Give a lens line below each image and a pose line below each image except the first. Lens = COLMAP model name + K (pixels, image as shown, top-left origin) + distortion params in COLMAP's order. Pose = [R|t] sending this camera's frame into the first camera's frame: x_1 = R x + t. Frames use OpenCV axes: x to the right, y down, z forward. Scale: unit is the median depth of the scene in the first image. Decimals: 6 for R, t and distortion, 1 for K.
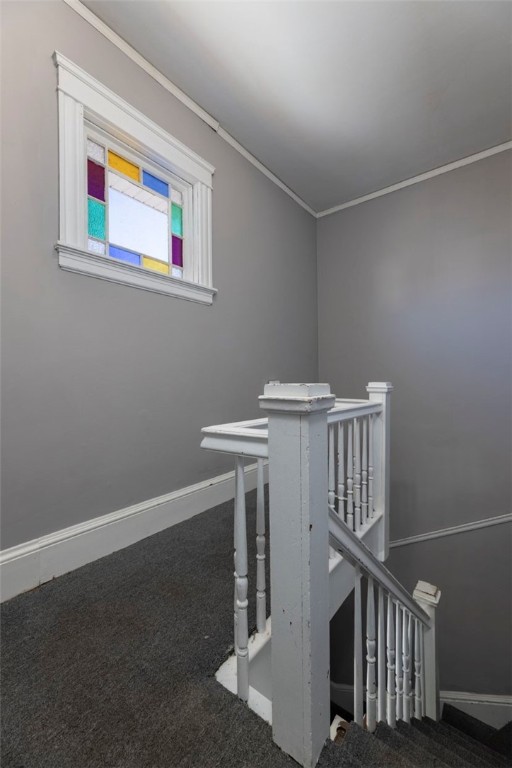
lens RADIAL K [[311.3, 0, 262.1], [0, 311.3, 378.9], [0, 0, 1]] dist [0.000158, 0.000058]
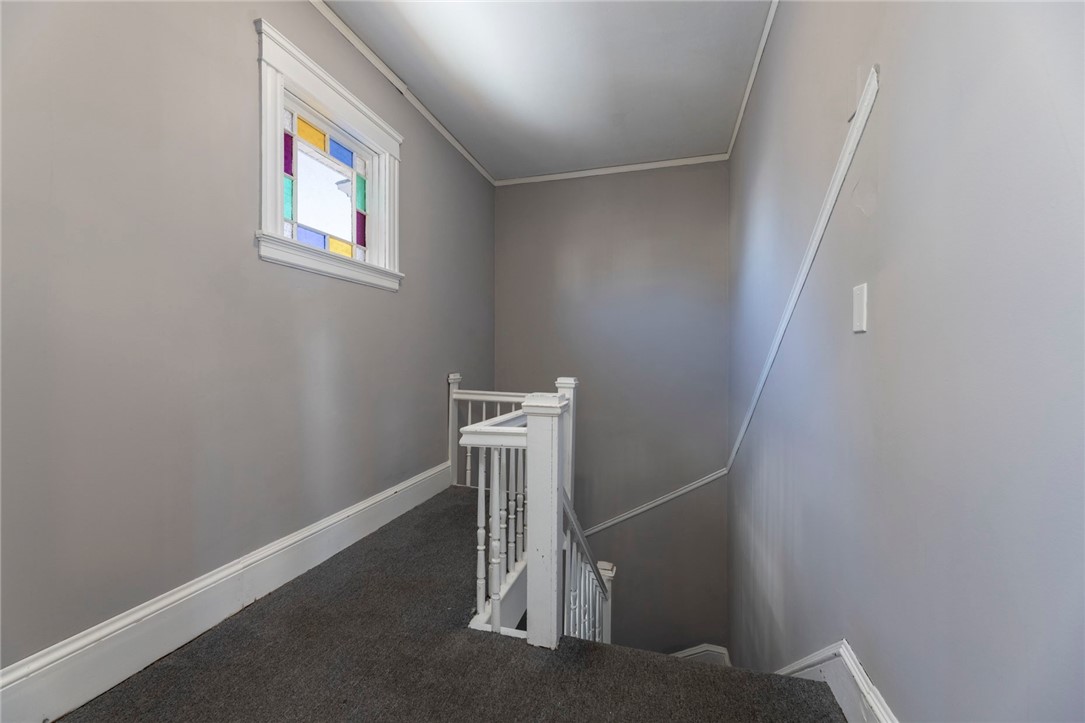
lens RADIAL K [[439.7, 0, 539.0], [0, 439.7, 359.5], [0, 0, 1]] dist [0.000158, 0.000058]
pose [[0.930943, 0.011520, 0.364983, -0.272751], [-0.015388, 0.999852, 0.007691, -0.065762], [-0.364840, -0.012776, 0.930982, -0.362980]]
